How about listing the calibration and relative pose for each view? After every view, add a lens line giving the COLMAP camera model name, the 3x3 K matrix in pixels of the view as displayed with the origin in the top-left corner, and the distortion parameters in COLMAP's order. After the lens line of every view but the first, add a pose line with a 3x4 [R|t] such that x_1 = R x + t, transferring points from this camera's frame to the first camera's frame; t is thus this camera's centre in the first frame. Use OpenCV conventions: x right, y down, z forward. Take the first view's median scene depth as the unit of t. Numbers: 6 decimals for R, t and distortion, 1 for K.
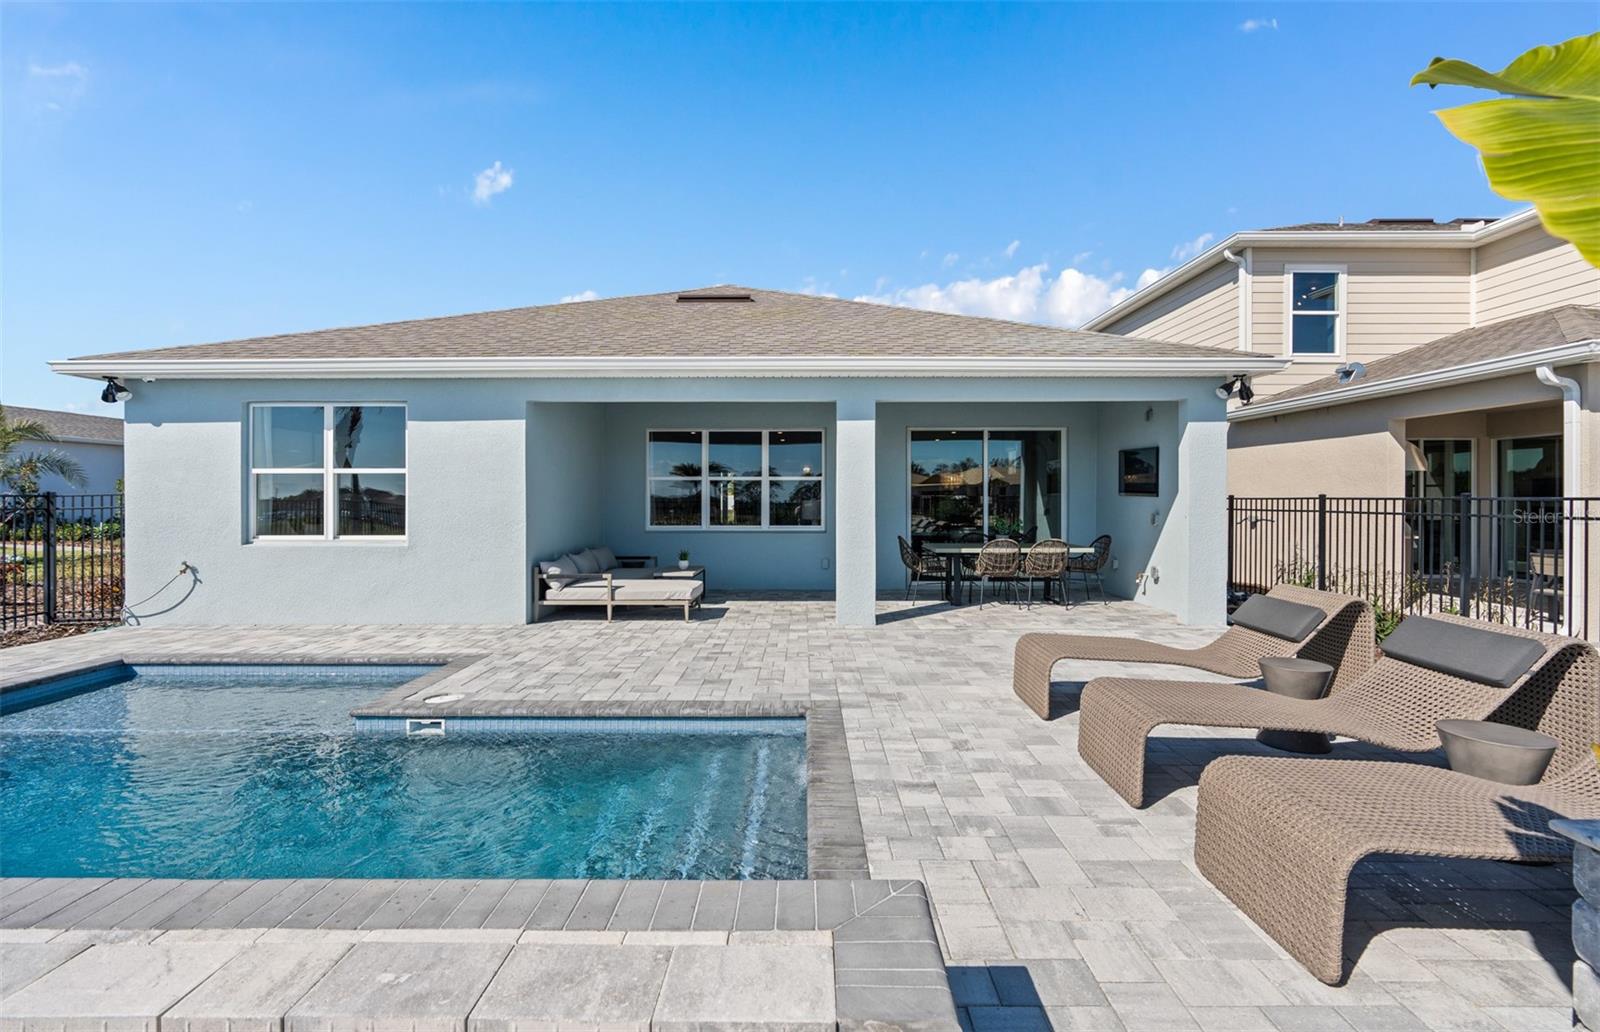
lens RADIAL K [[727.3, 0, 806.7], [0, 727.3, 518.7], [0, 0, 1]] dist [-0.009456, 0.002674]
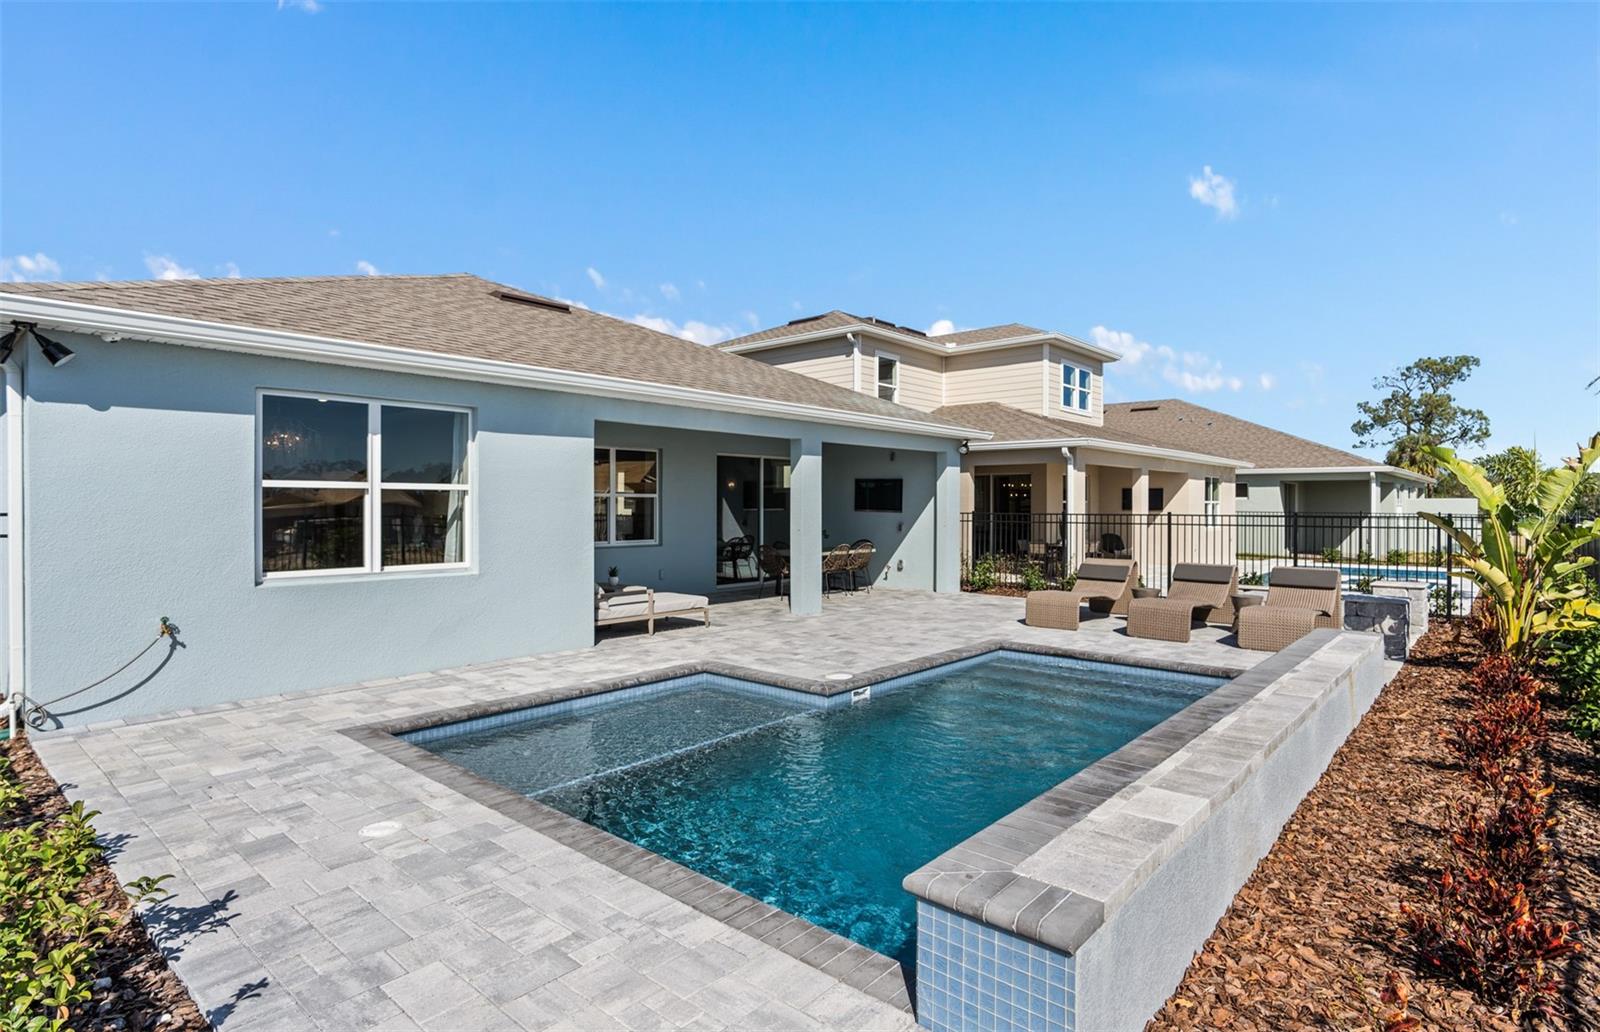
lens RADIAL K [[822.9, 0, 807.8], [0, 822.9, 512.6], [0, 0, 1]] dist [-0.002507, 0.001596]
pose [[0.654820, -0.004270, 0.755773, -1.011447], [0.018110, 0.999786, -0.010043, -0.018492], [-0.755568, 0.020263, 0.654757, 0.050775]]
